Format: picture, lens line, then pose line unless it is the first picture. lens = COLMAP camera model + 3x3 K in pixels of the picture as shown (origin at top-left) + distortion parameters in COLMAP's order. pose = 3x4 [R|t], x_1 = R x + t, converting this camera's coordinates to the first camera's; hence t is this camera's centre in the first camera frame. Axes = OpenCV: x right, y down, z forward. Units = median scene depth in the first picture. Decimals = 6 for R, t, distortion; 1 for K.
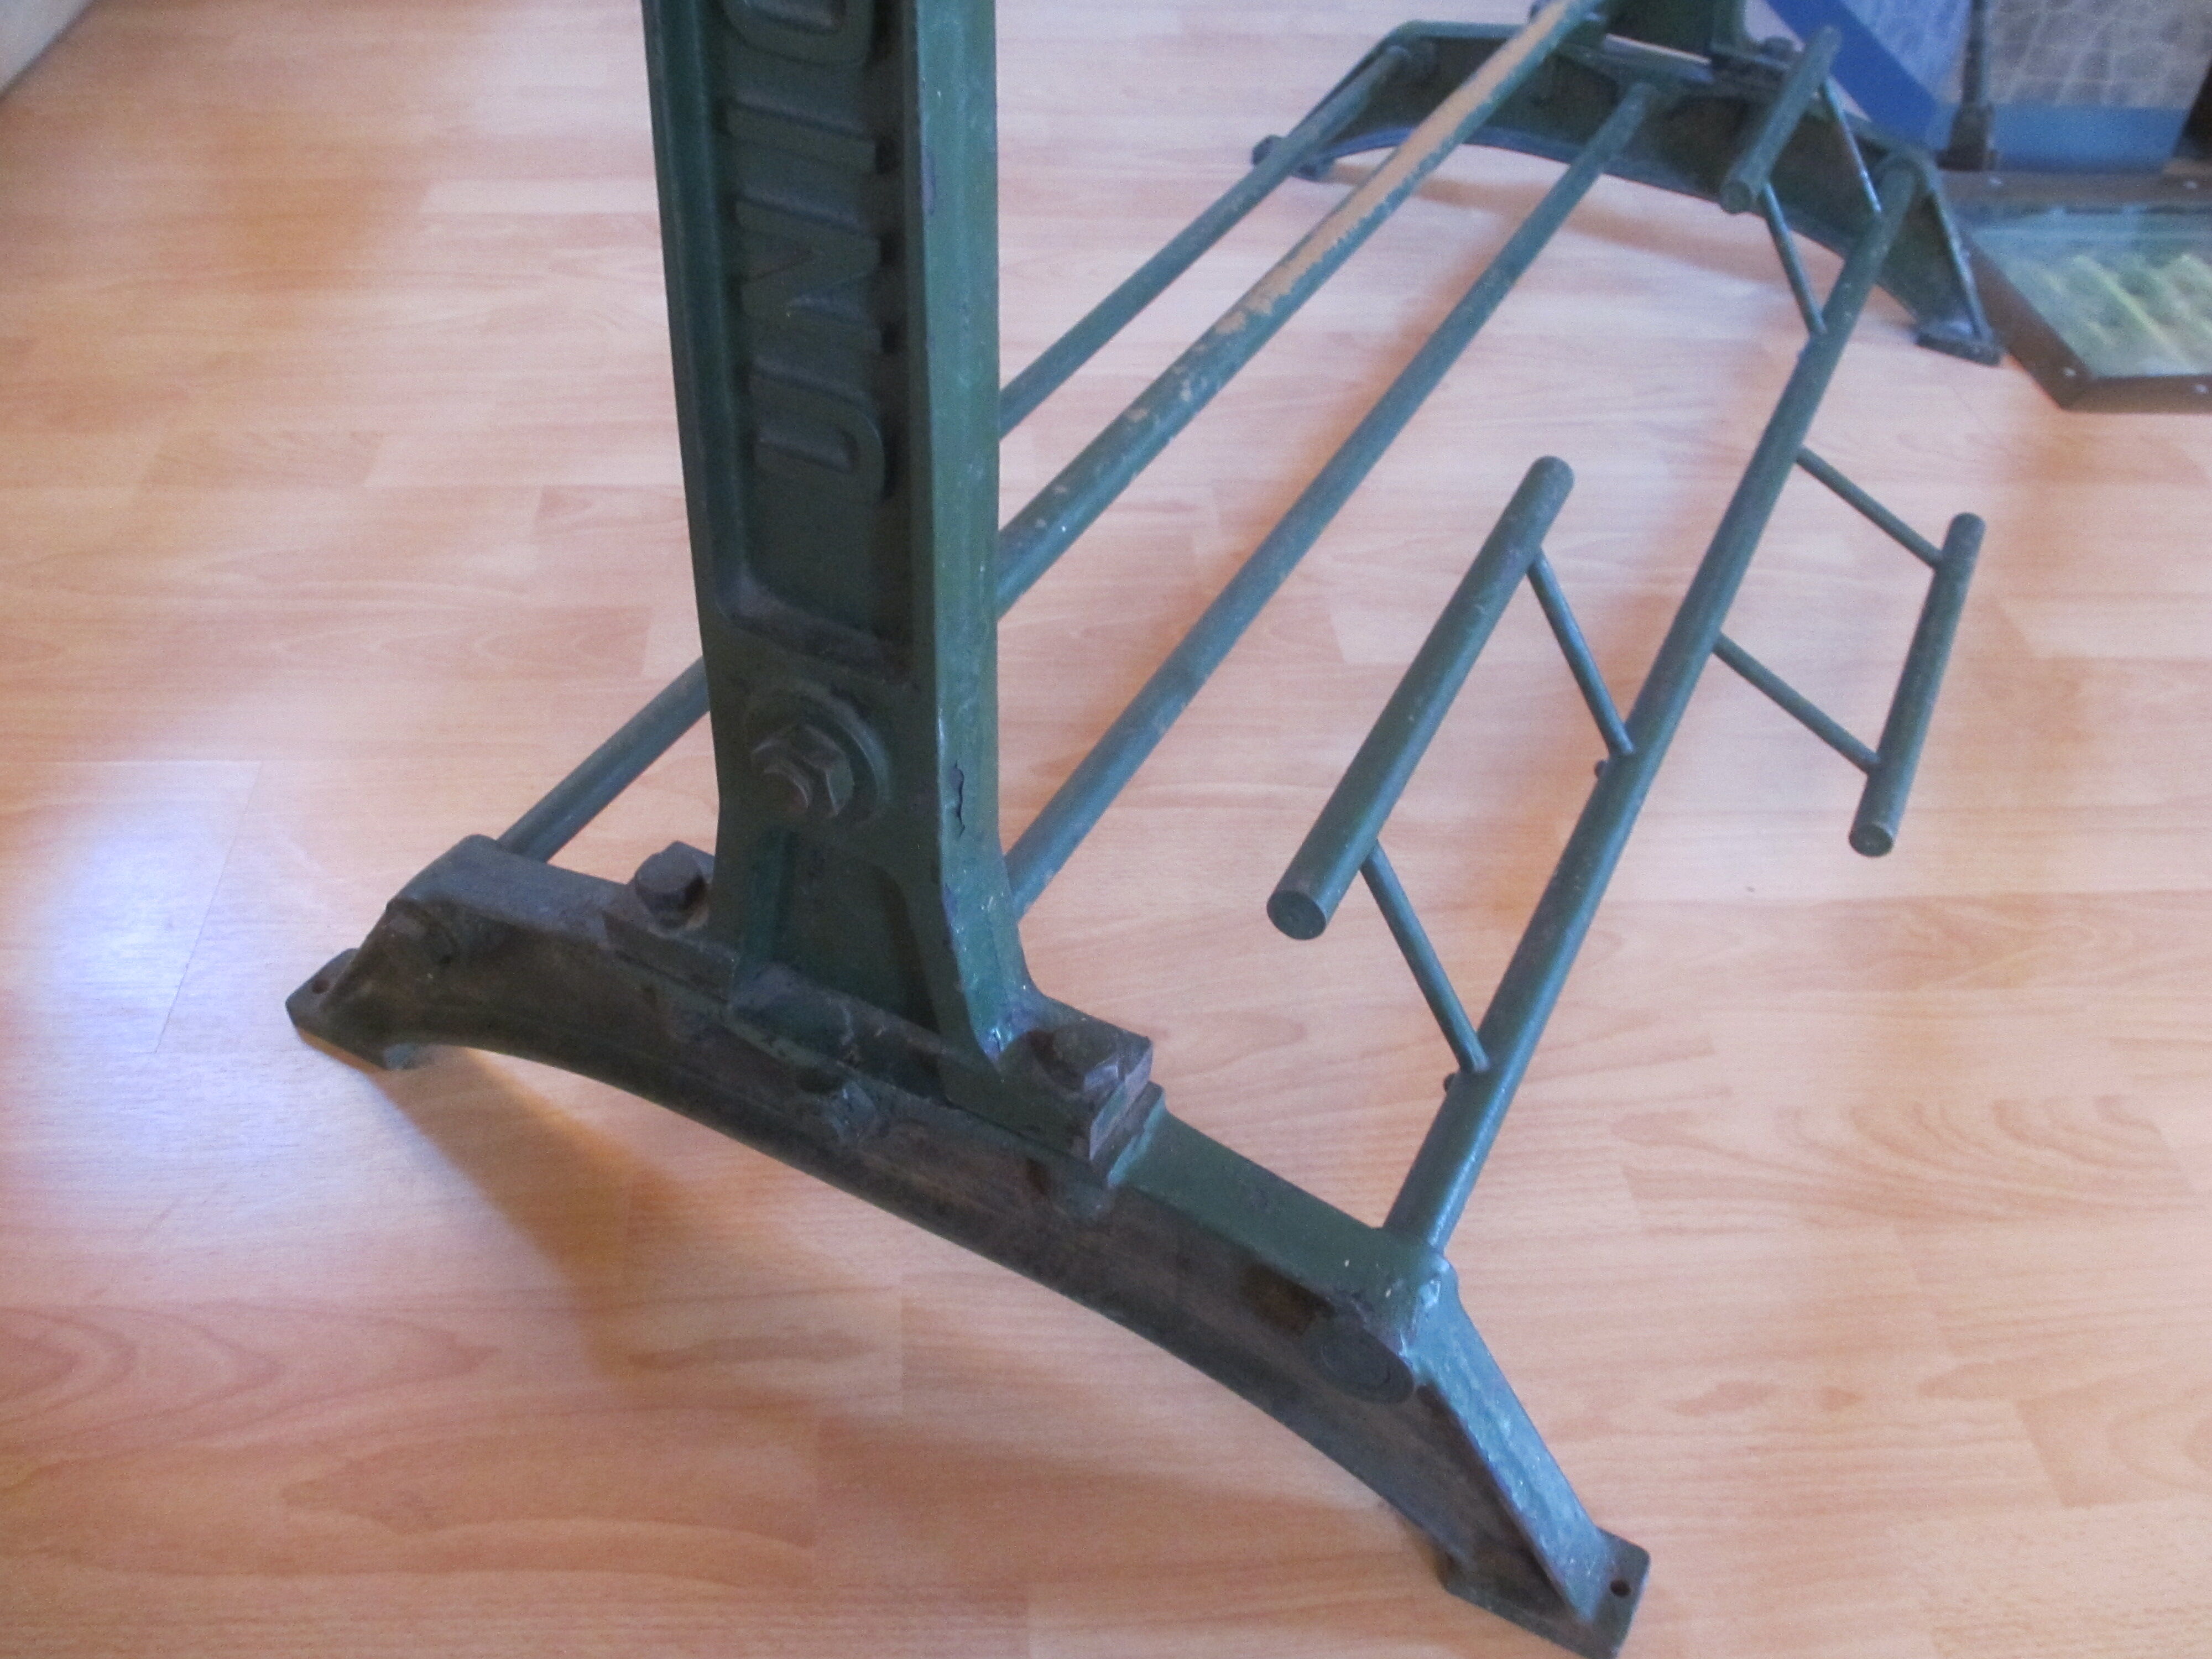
lens RADIAL K [[1836.1, 0, 1108.1], [0, 1836.1, 856.1], [0, 0, 1]] dist [-0.053382, 0.008459]
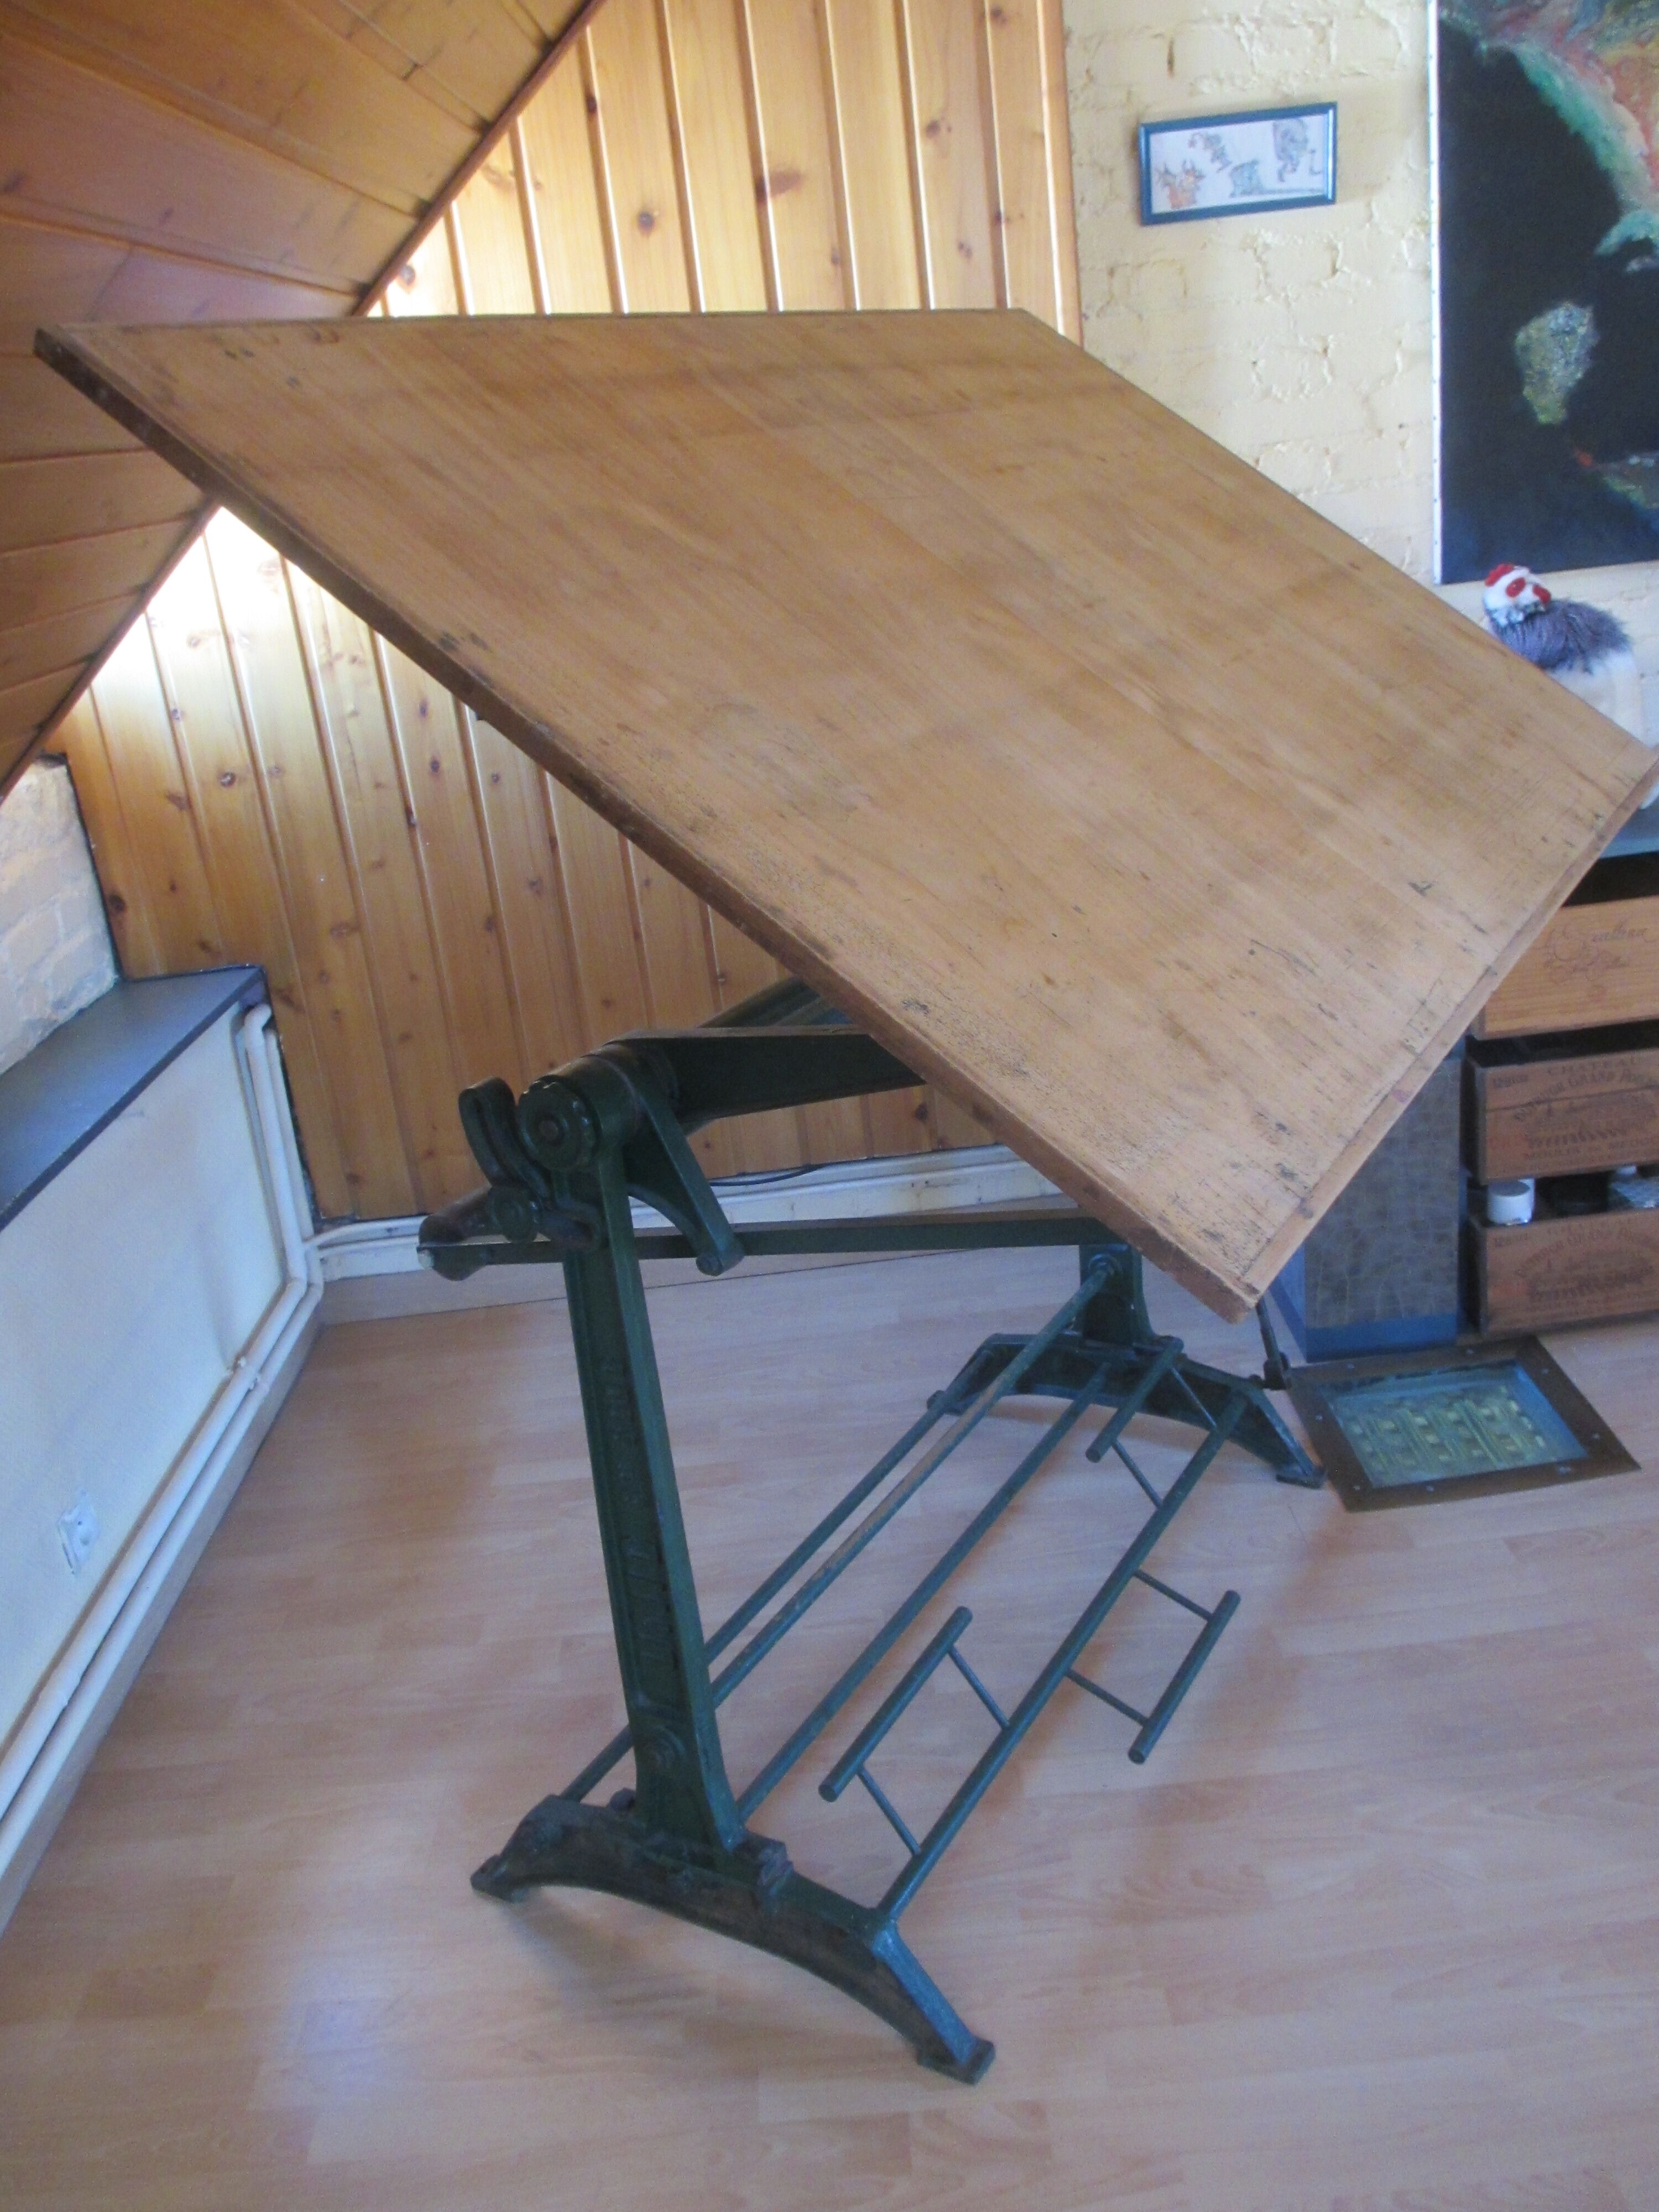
lens RADIAL K [[1856.8, 0, 829.5], [0, 1856.8, 1106.0], [0, 0, 1]] dist [-0.043651, 0.011712]
pose [[0.987648, -0.118200, -0.102857, 0.406840], [0.067950, 0.914611, -0.398584, 0.153821], [0.141187, 0.386672, 0.911346, -1.613840]]
